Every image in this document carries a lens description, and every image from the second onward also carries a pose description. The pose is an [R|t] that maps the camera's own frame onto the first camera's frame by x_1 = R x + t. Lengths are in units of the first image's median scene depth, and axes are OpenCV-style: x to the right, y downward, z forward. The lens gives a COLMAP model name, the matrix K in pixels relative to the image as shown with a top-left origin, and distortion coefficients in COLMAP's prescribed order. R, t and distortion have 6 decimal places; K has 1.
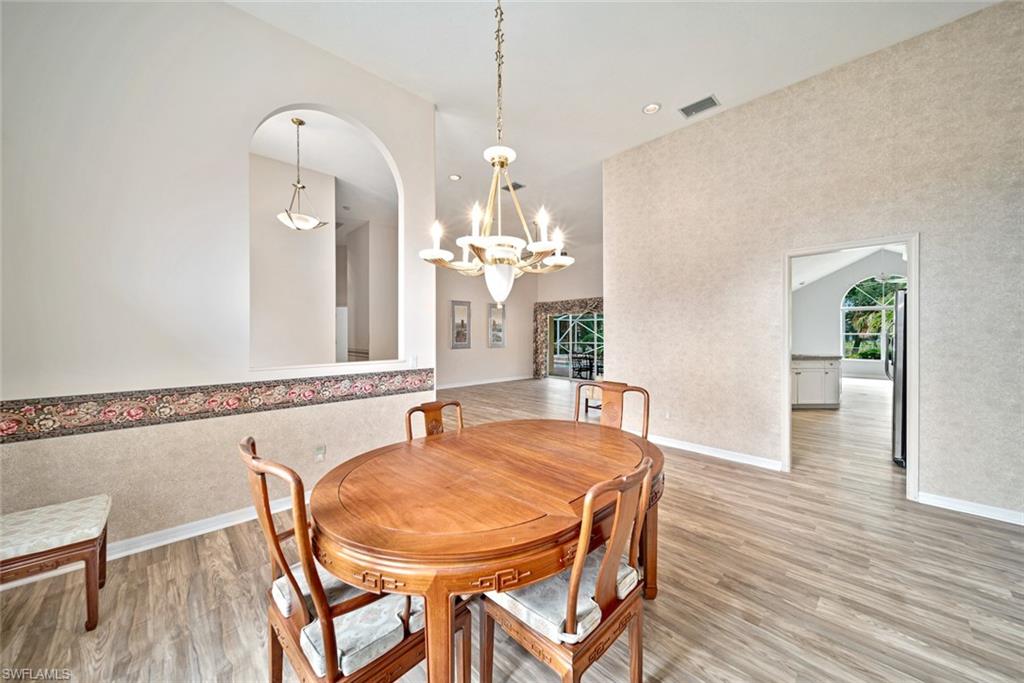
lens RADIAL K [[362.0, 0, 507.6], [0, 362.0, 337.3], [0, 0, 1]] dist [0.000663, -0.001706]
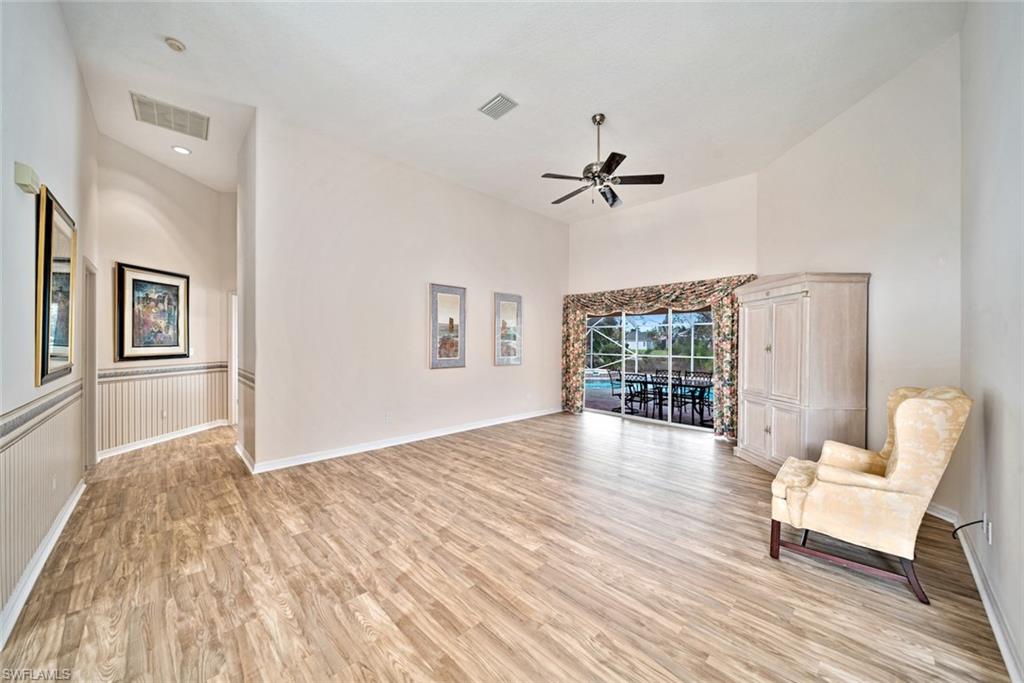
lens RADIAL K [[362.0, 0, 507.3], [0, 362.0, 344.1], [0, 0, 1]] dist [0.000663, -0.001706]
pose [[0.999896, 0.008565, 0.011572, -0.040371], [-0.008521, 0.999956, -0.003844, -0.005526], [-0.011604, 0.003745, 0.999926, 0.408841]]
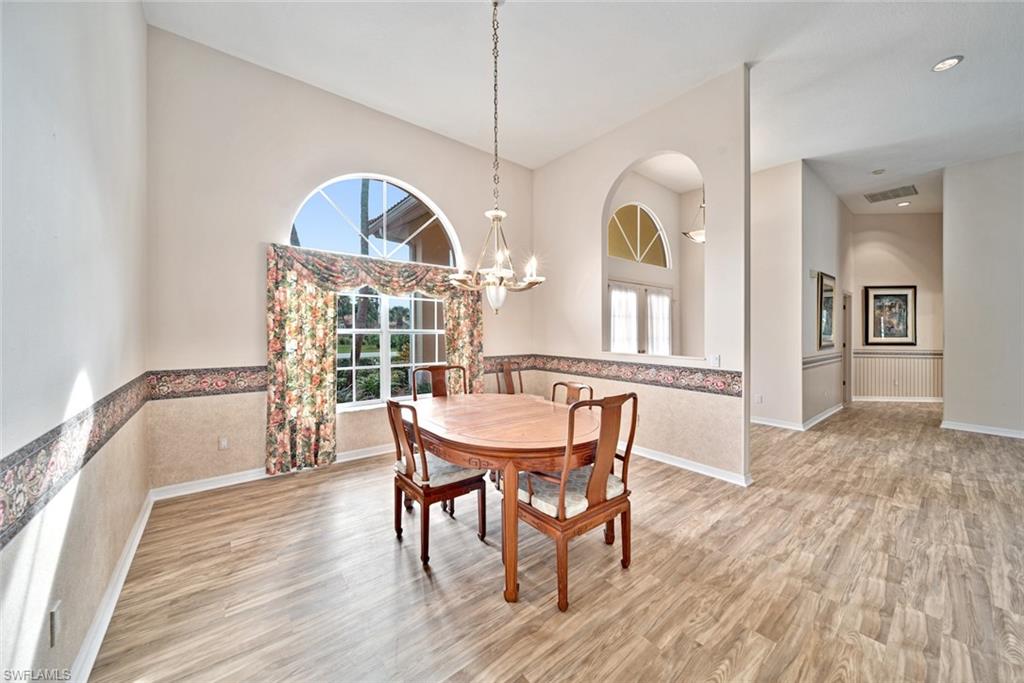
lens RADIAL K [[362.0, 0, 531.0], [0, 362.0, 327.3], [0, 0, 1]] dist [0.000663, -0.001706]
pose [[-0.052701, -0.003748, -0.998603, 0.265598], [-0.018963, 0.999816, -0.002752, -0.003800], [0.998430, 0.018791, -0.052763, 0.211726]]
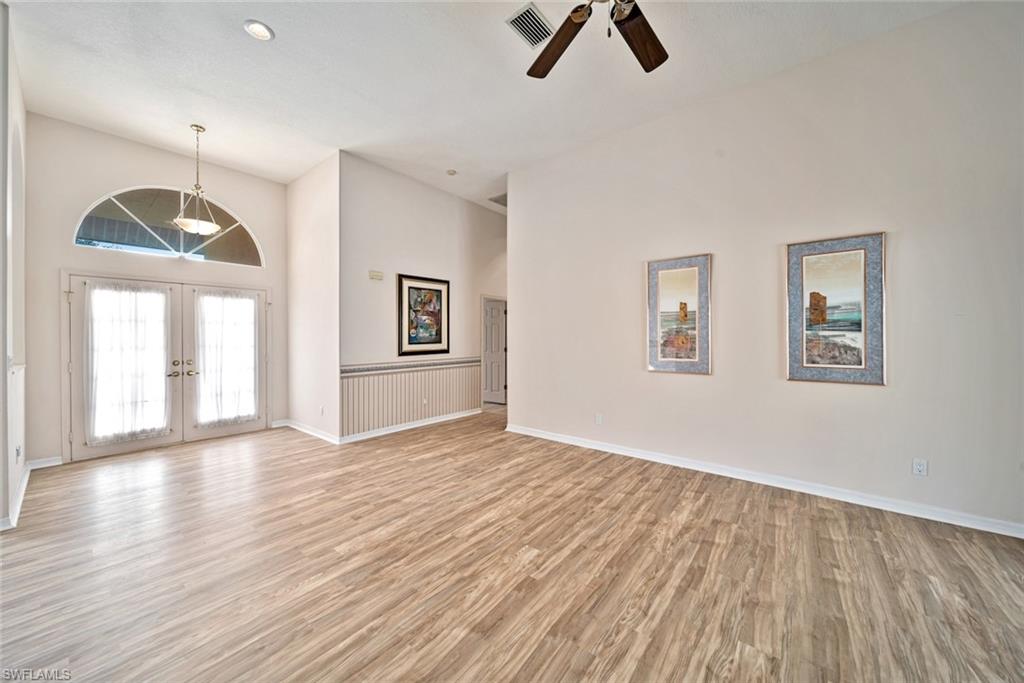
lens RADIAL K [[362.0, 0, 530.1], [0, 362.0, 333.1], [0, 0, 1]] dist [0.000663, -0.001706]
pose [[0.162052, -0.007755, -0.986752, 0.238920], [-0.007144, 0.999934, -0.009032, -0.008938], [0.986756, 0.008513, 0.161986, 0.740169]]
